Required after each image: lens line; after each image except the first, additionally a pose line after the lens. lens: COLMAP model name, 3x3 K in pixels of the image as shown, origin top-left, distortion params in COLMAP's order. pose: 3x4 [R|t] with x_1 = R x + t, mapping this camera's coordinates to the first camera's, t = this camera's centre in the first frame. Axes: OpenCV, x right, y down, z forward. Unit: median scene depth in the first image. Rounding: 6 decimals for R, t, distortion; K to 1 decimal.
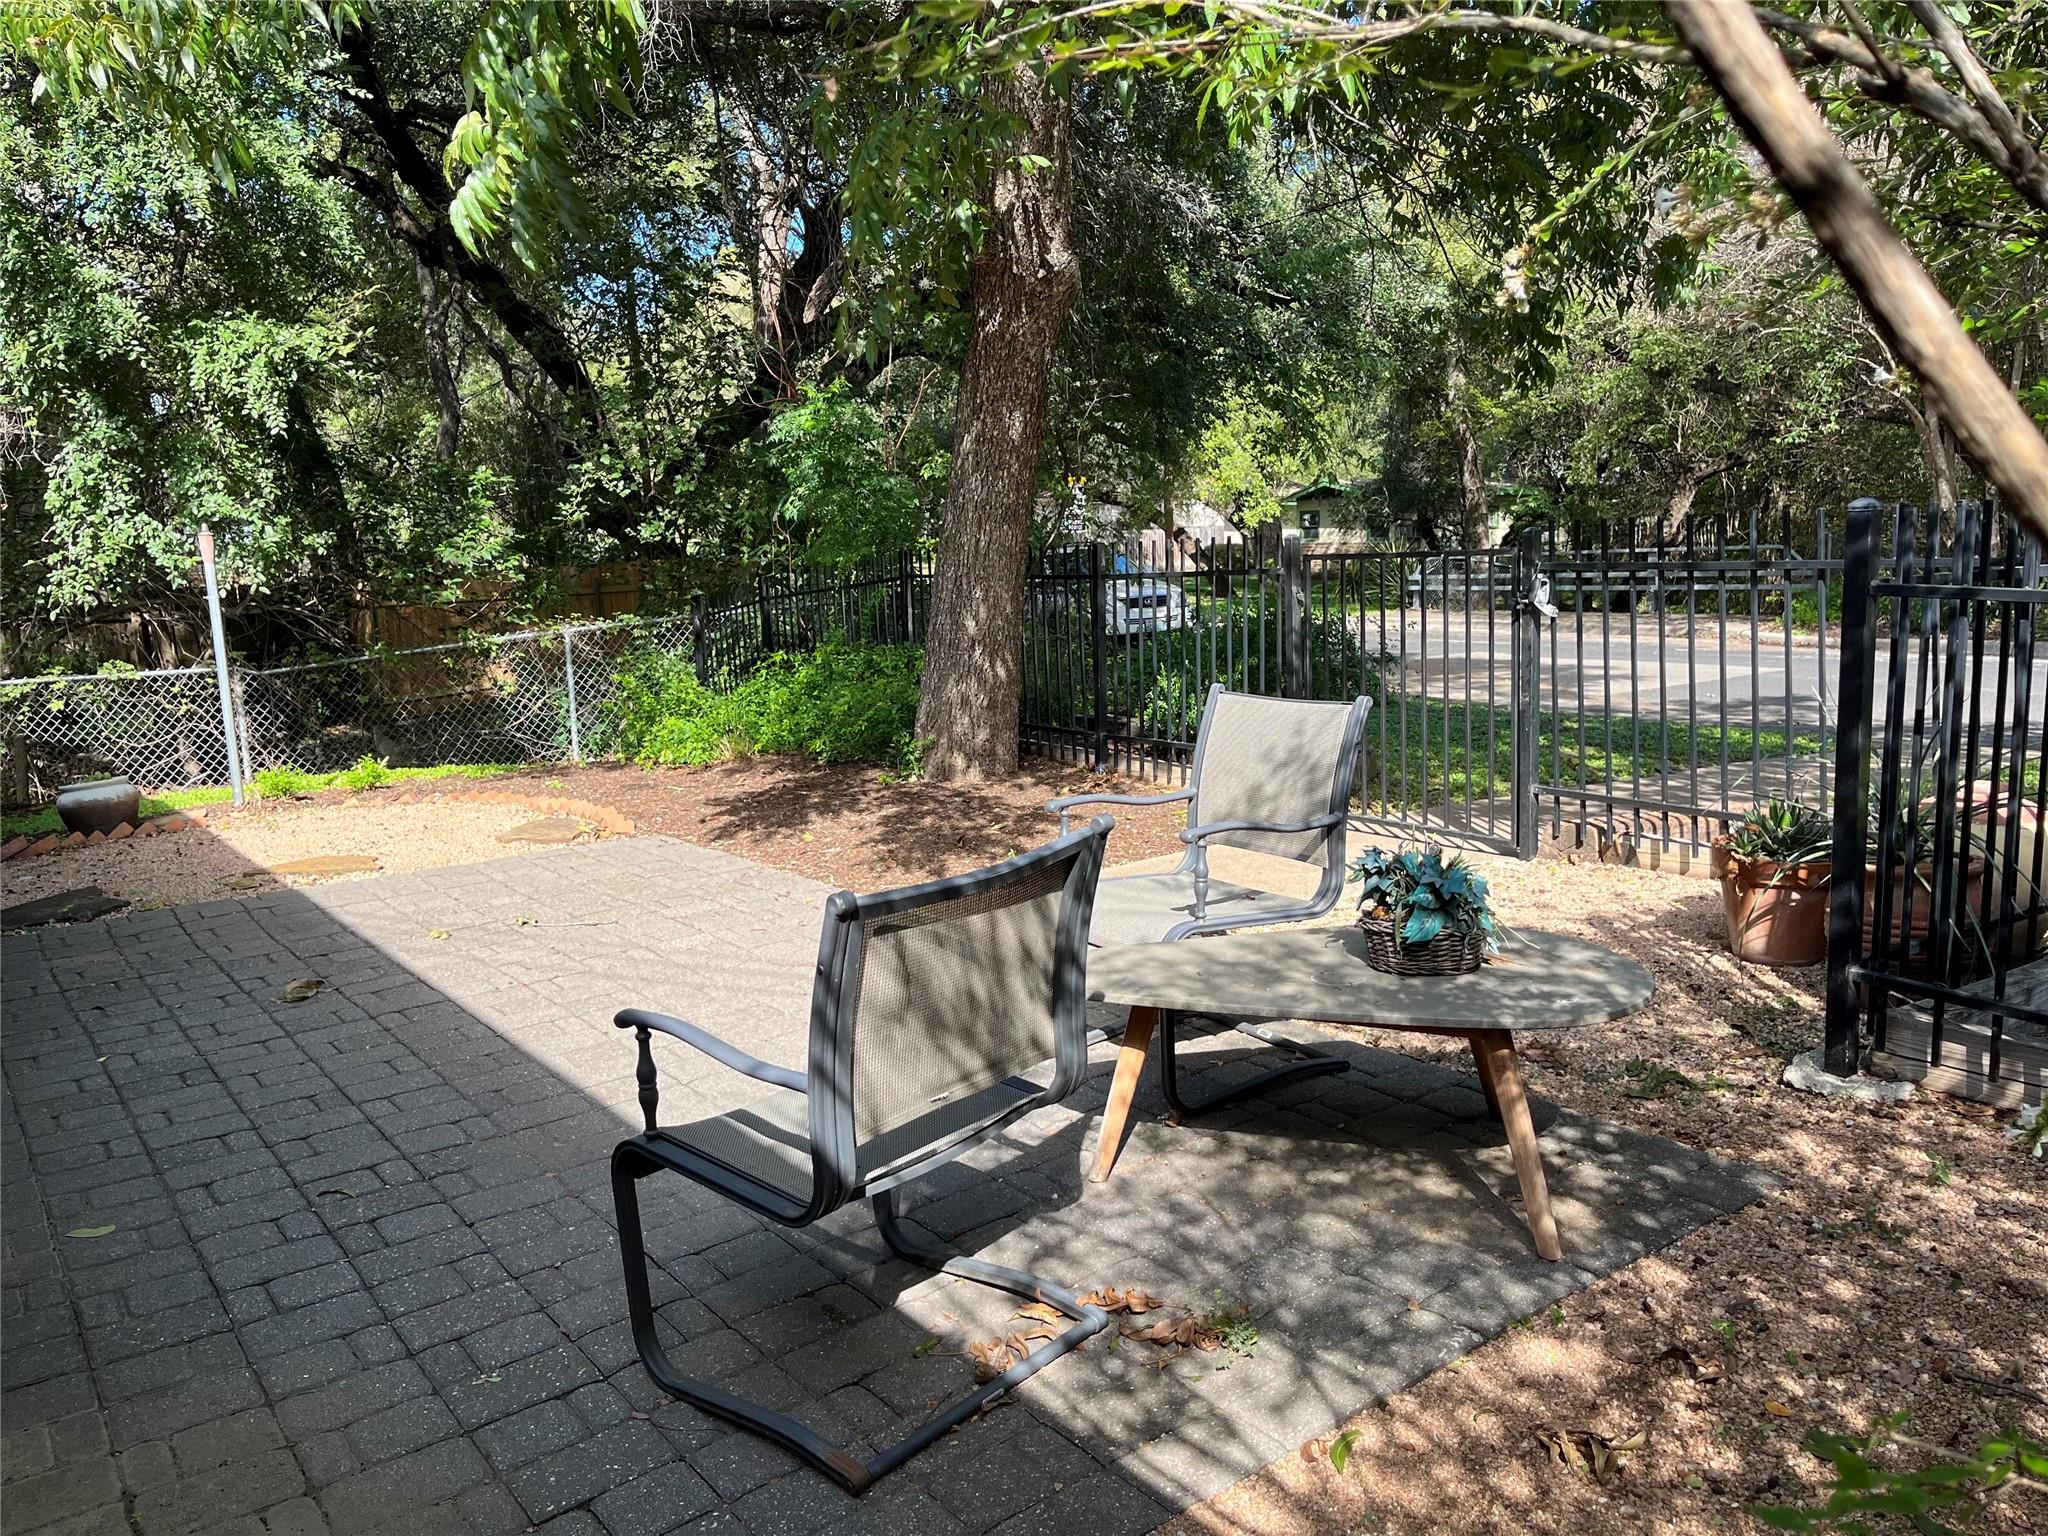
lens RADIAL K [[1563.5, 0, 1014.1], [0, 1563.5, 762.4], [0, 0, 1]] dist [0.072771, -0.093788]
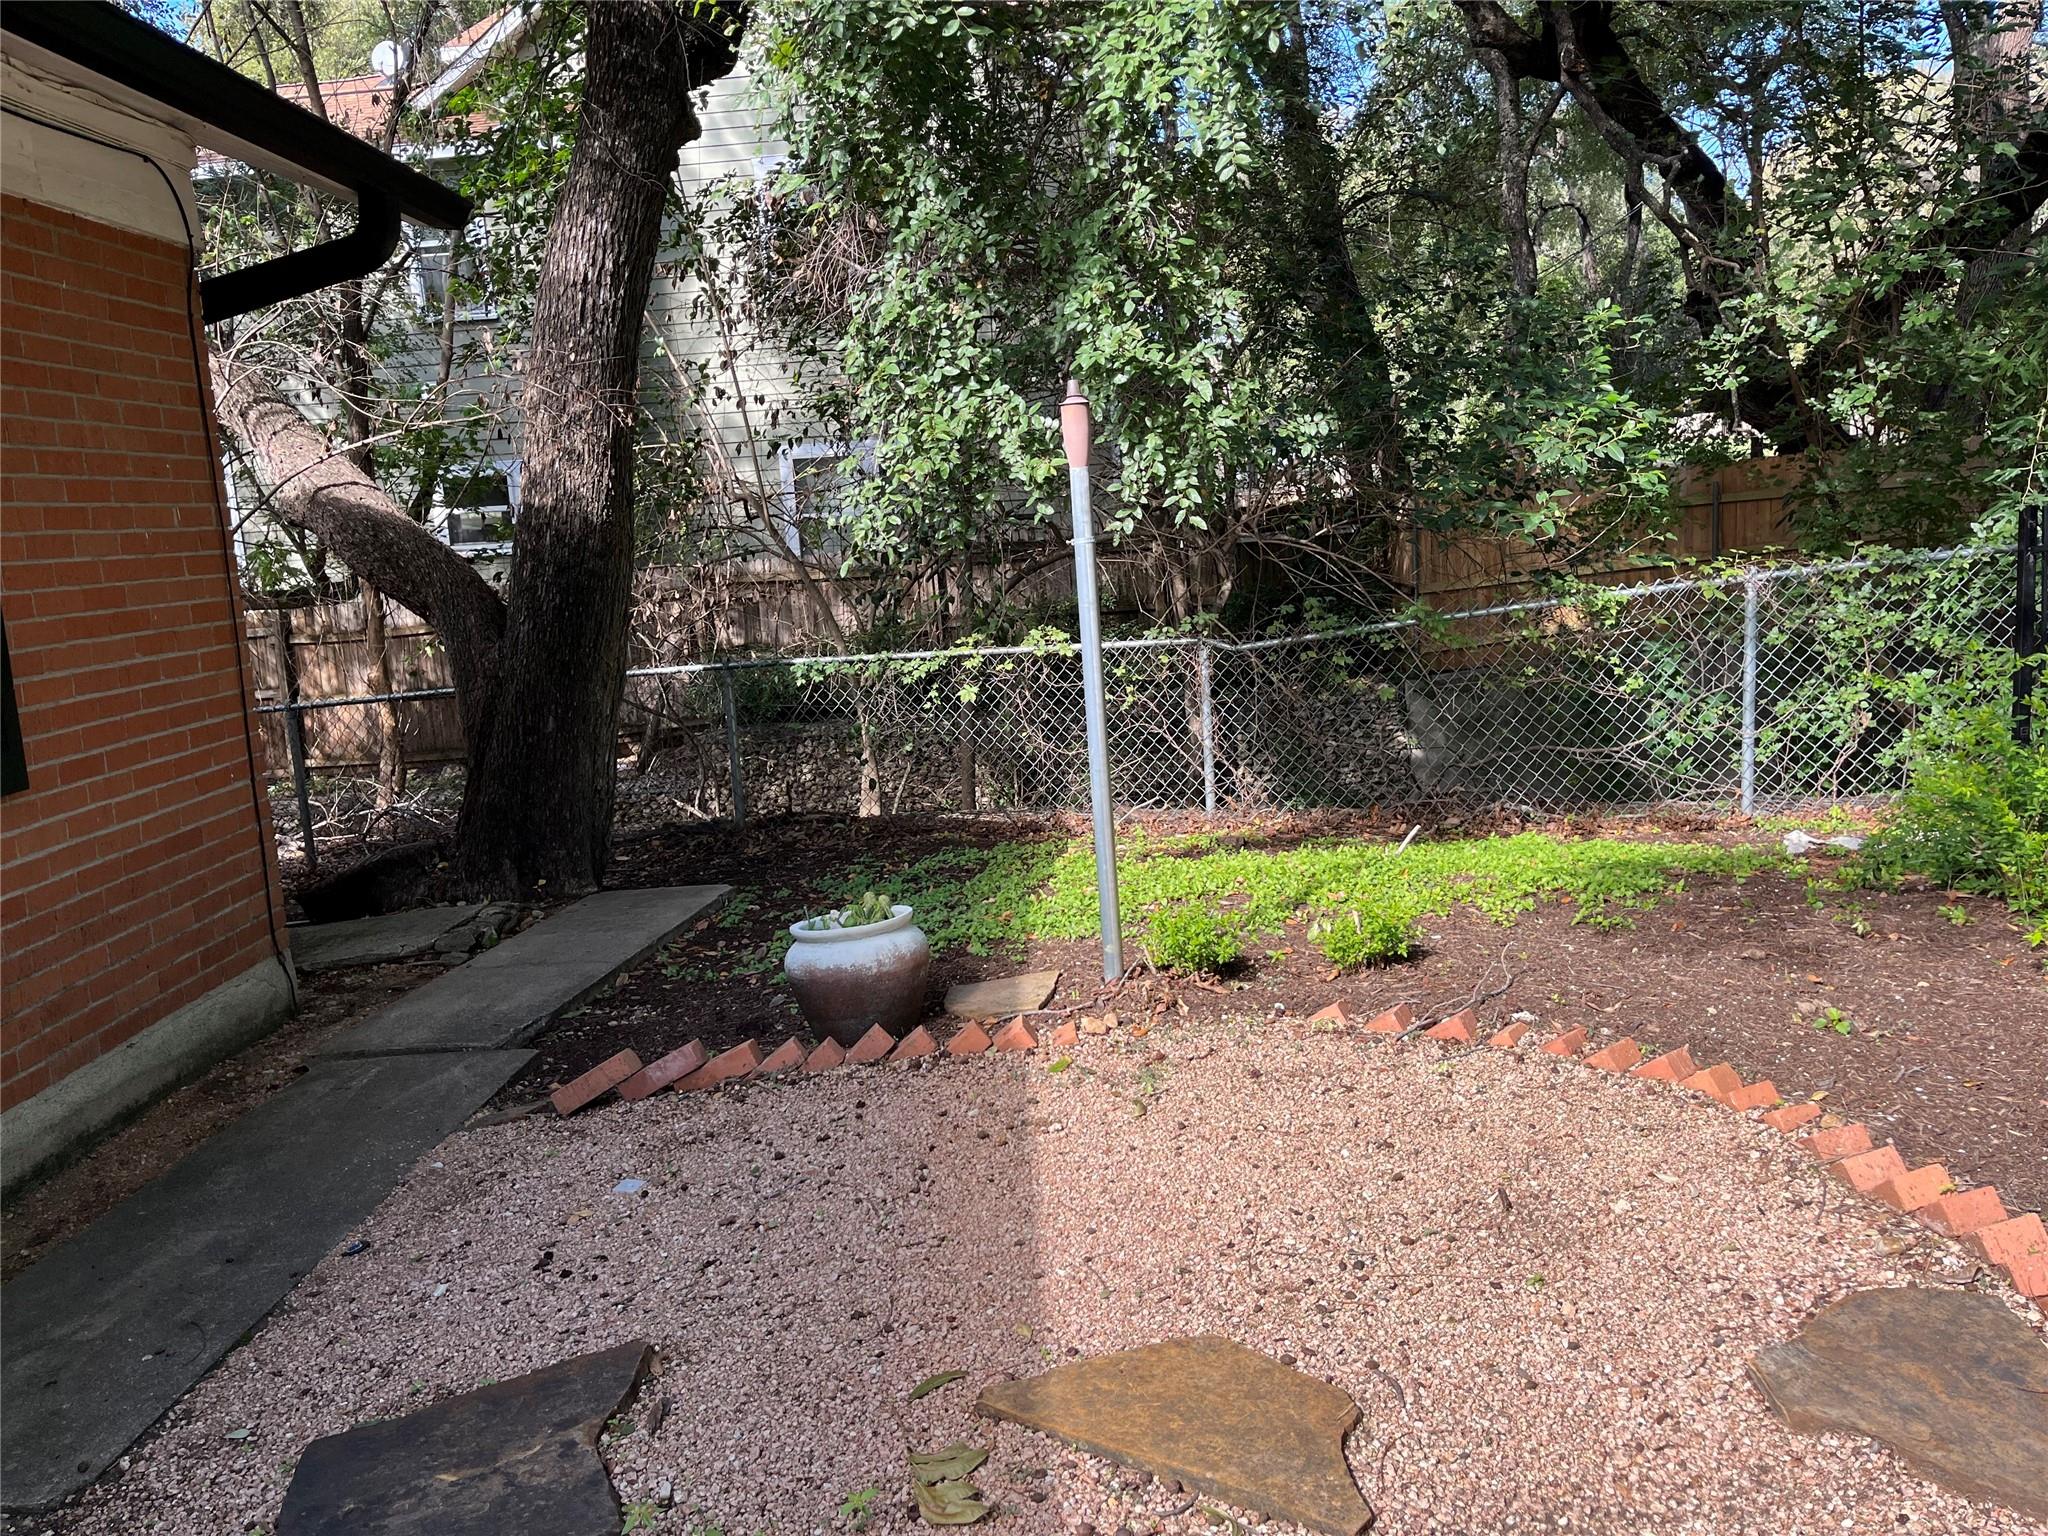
lens RADIAL K [[1563.5, 0, 1018.9], [0, 1563.5, 755.3], [0, 0, 1]] dist [0.072771, -0.093788]
pose [[0.806598, 0.071951, -0.586705, -0.178592], [-0.041856, 0.997025, 0.064728, -0.051699], [0.589616, -0.027653, 0.807210, 0.449268]]
